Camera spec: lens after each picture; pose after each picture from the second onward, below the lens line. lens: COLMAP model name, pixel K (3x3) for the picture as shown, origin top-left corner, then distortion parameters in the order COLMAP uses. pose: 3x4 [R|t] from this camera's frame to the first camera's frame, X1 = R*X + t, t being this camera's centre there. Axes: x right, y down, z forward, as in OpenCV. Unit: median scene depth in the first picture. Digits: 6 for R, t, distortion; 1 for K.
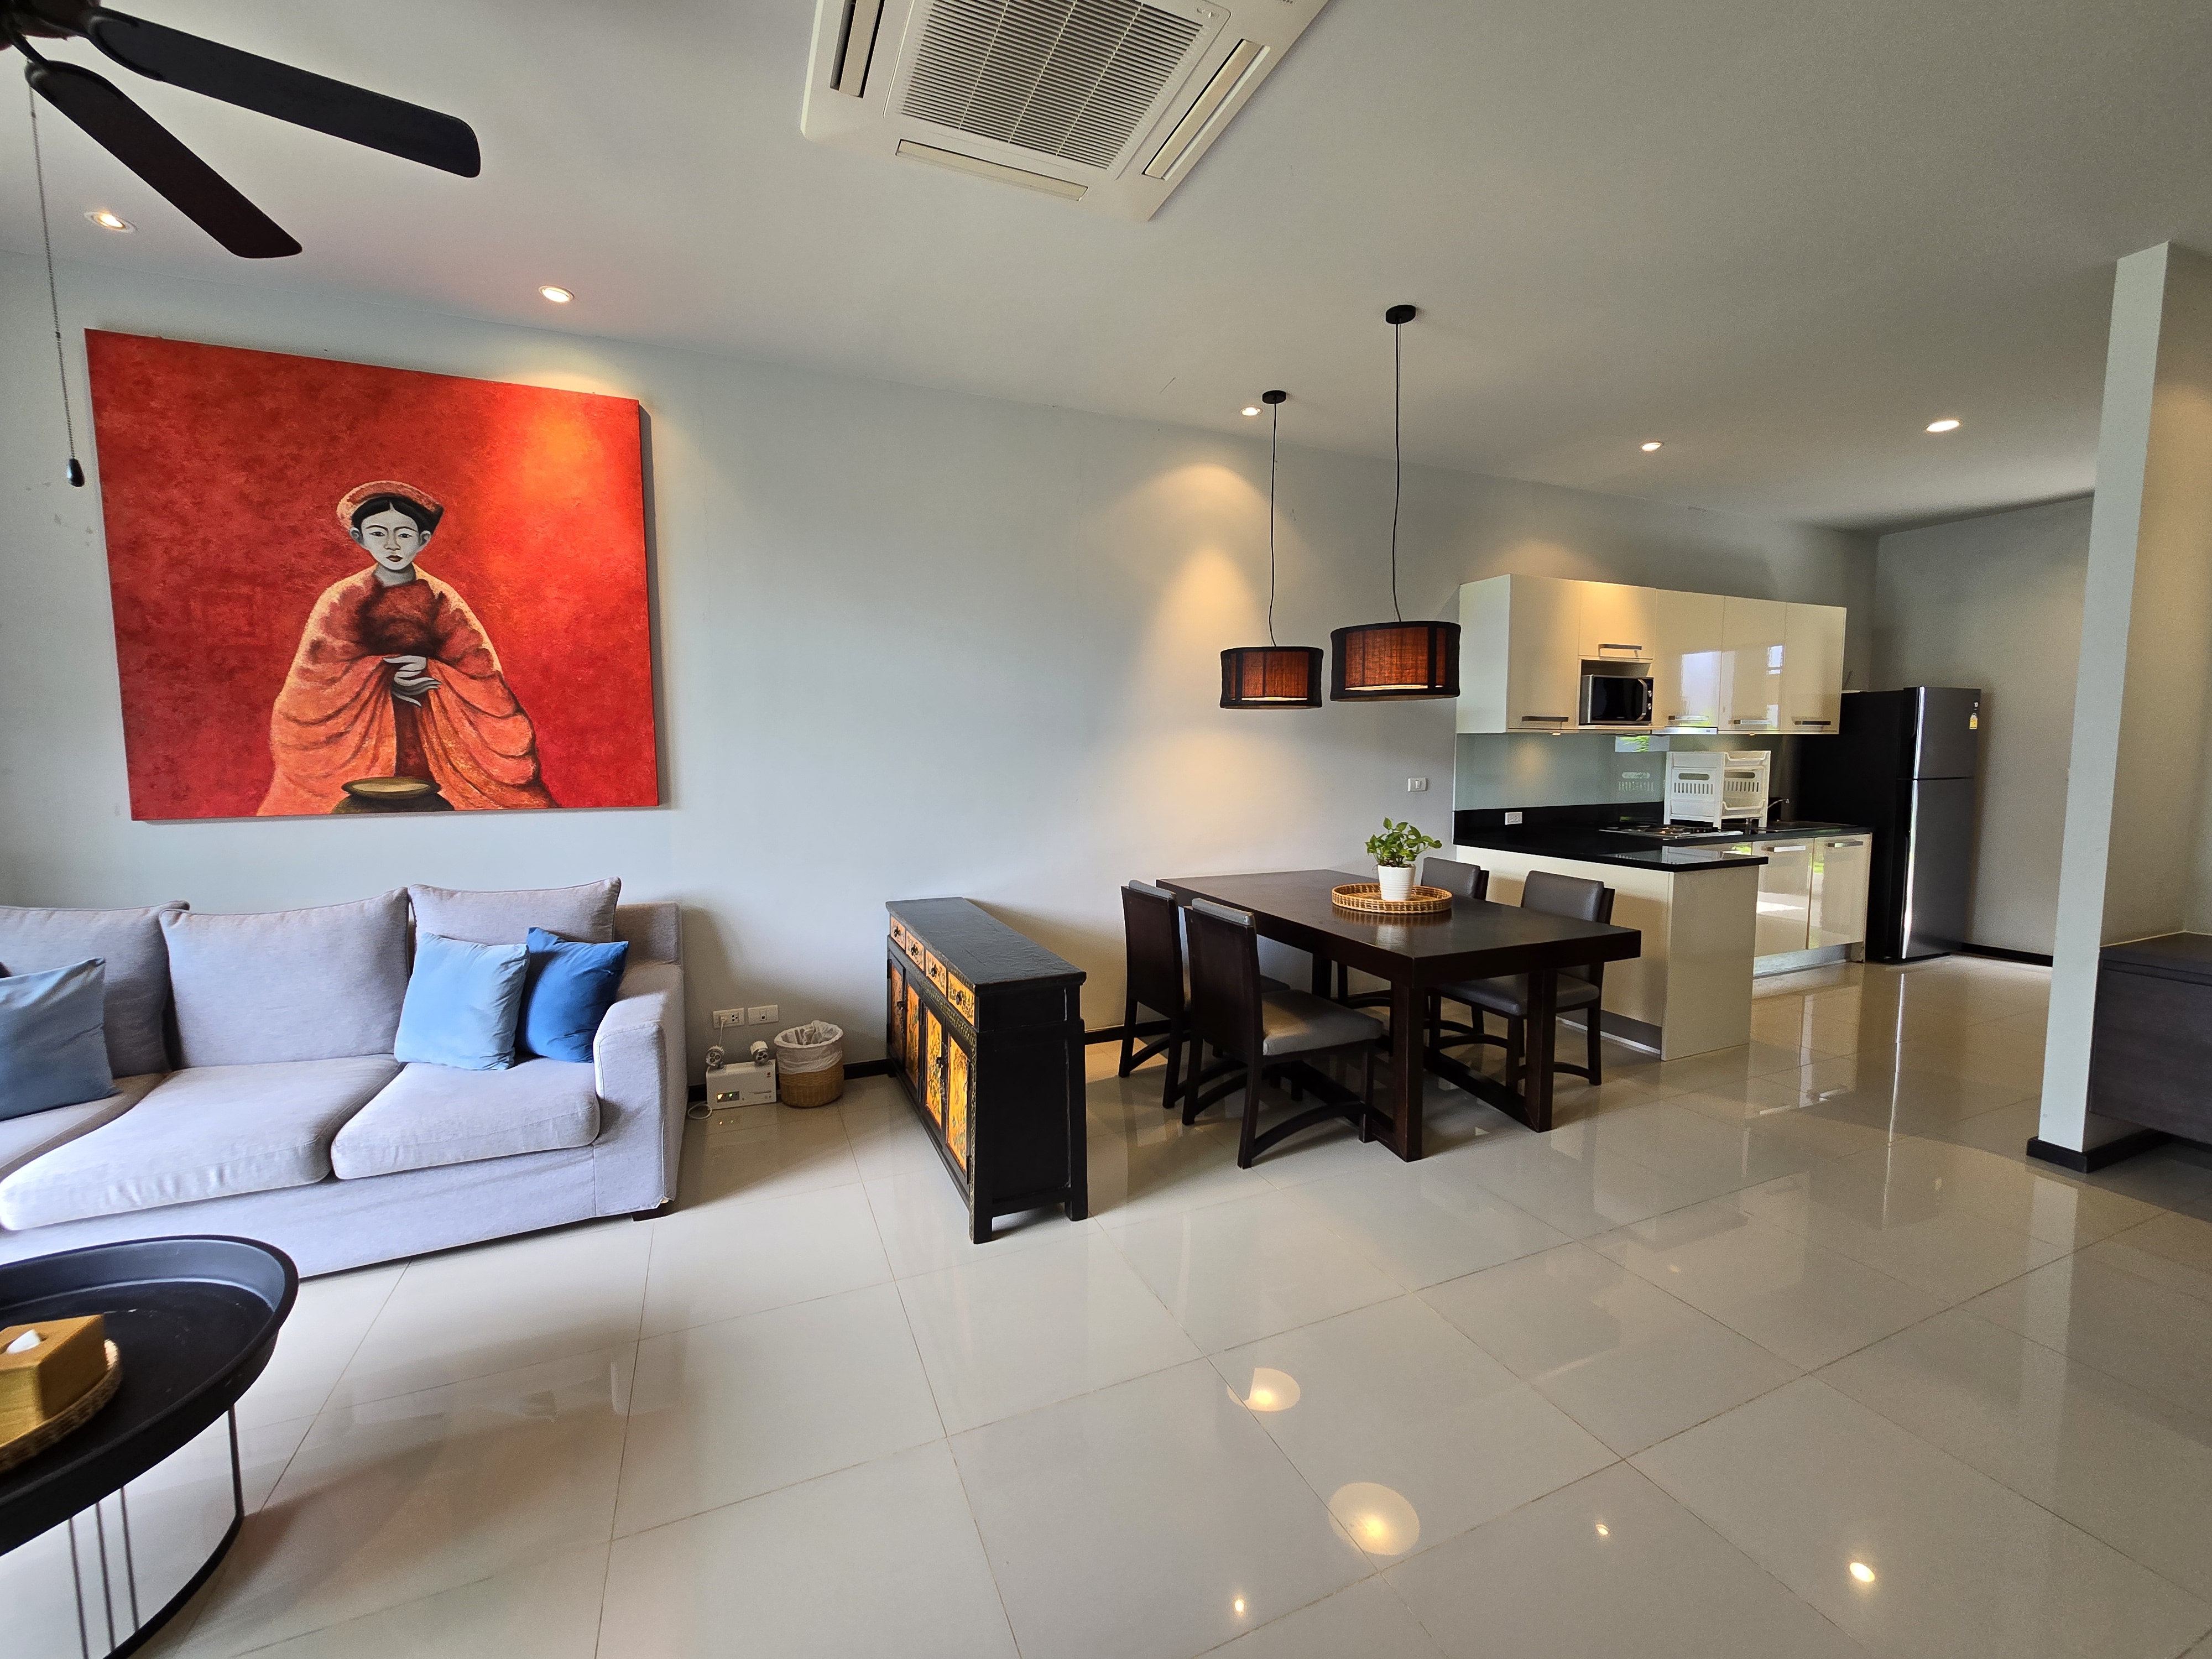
lens RADIAL K [[908.9, 0, 1118.8], [0, 908.9, 824.9], [0, 0, 1]] dist [-0.002362, -0.001138]
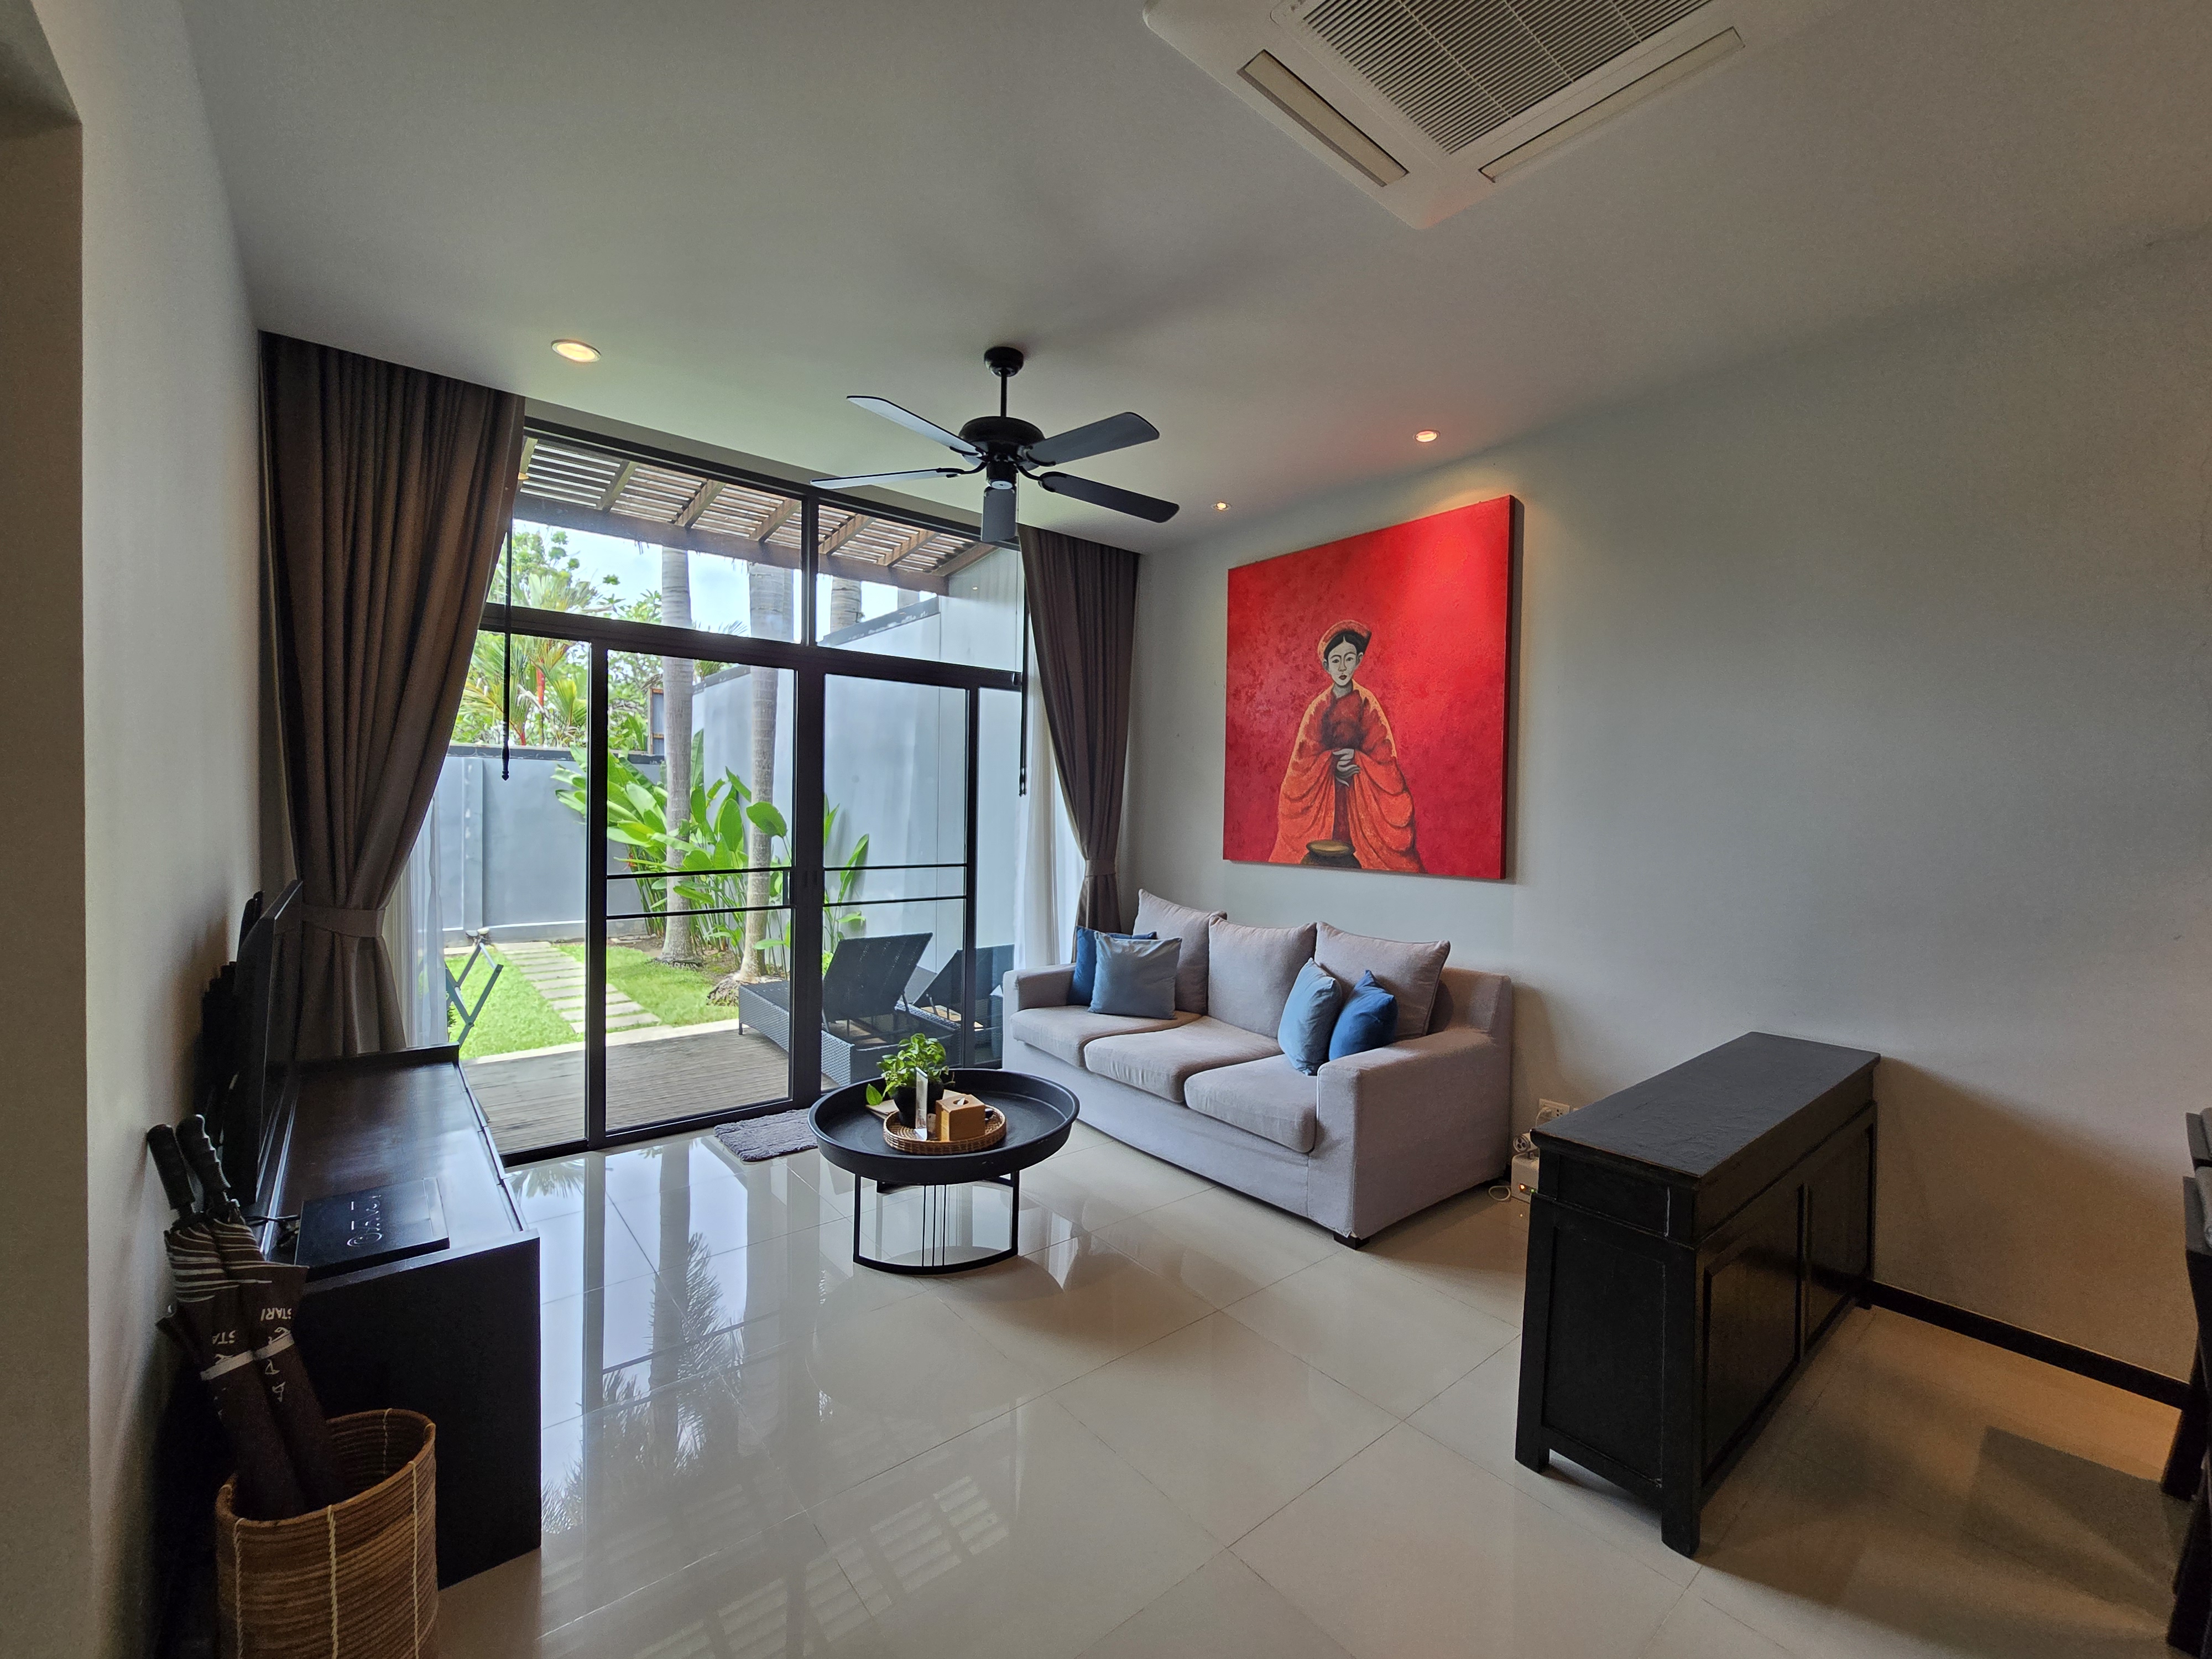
lens RADIAL K [[908.9, 0, 1112.6], [0, 908.9, 825.9], [0, 0, 1]] dist [-0.002362, -0.001138]
pose [[0.271526, 0.026546, -0.962065, 0.401351], [-0.100254, 0.994962, -0.000841, -0.040239], [0.957195, 0.096679, 0.272819, 0.327958]]
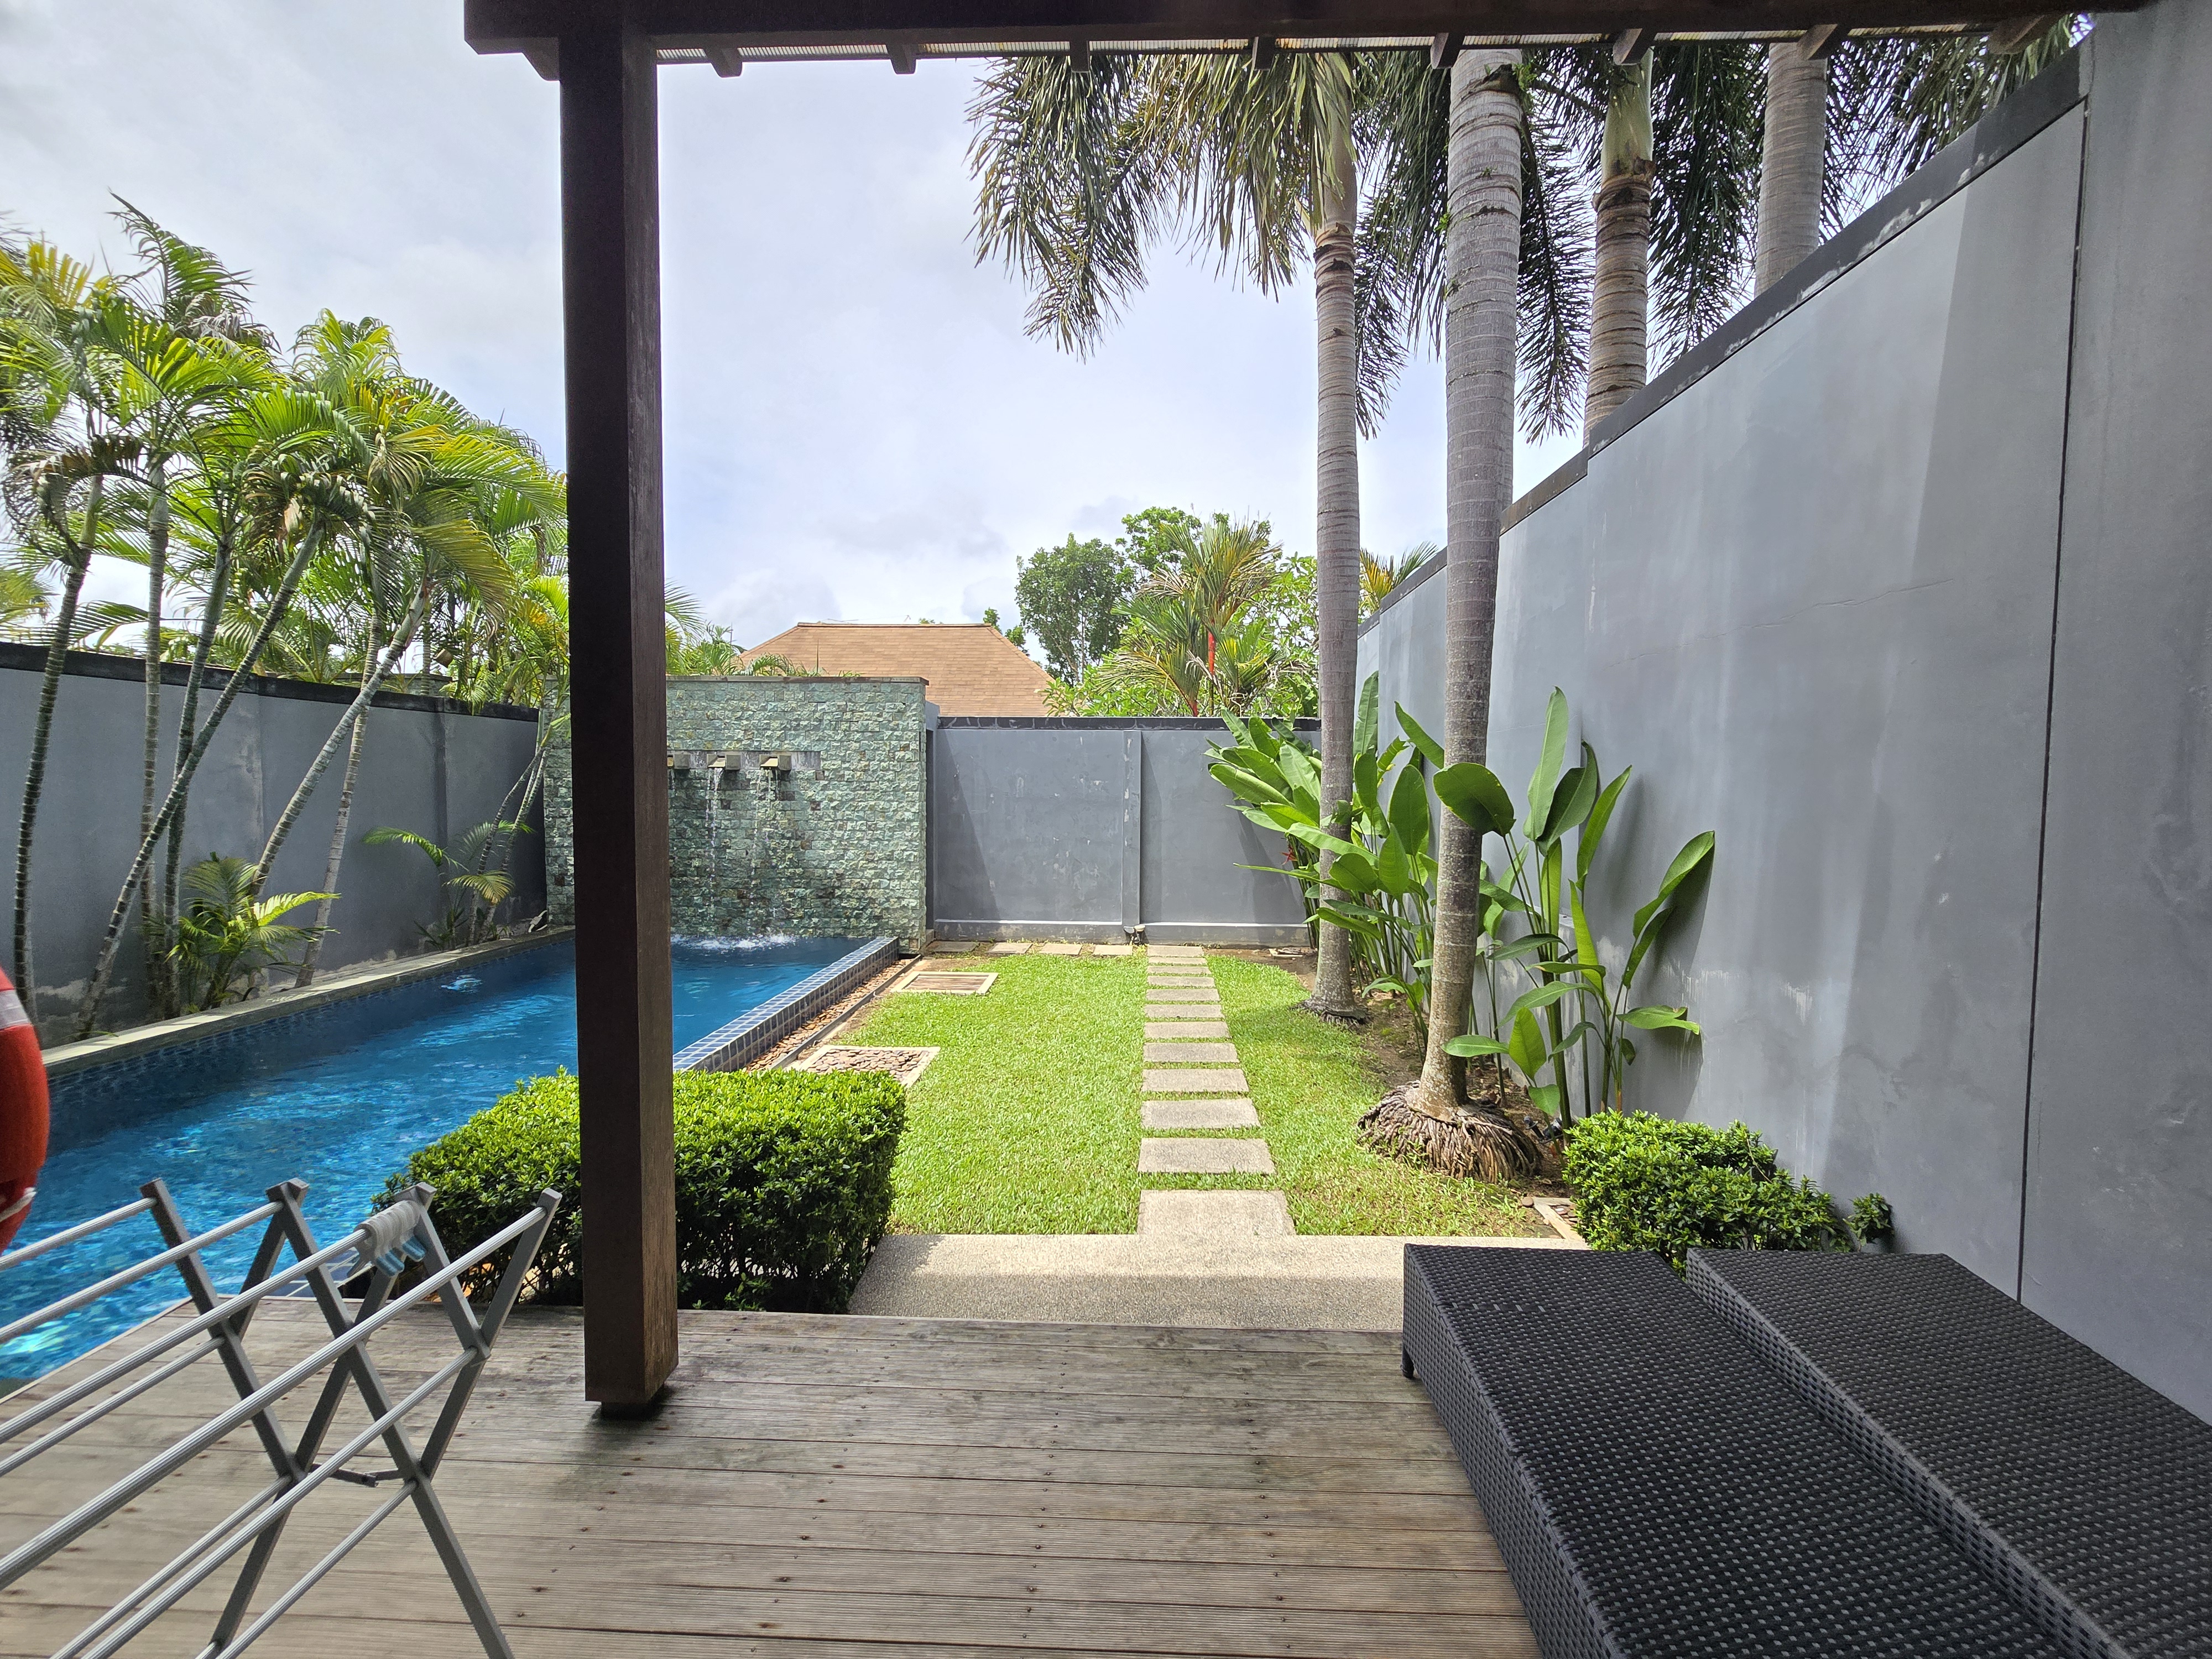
lens RADIAL K [[908.9, 0, 1114.0], [0, 908.9, 830.9], [0, 0, 1]] dist [-0.002362, -0.001138]
pose [[-0.436232, 0.047494, -0.898580, -1.054354], [-0.079605, 0.992654, 0.091113, 0.010932], [0.896306, 0.111278, -0.429247, 0.181332]]
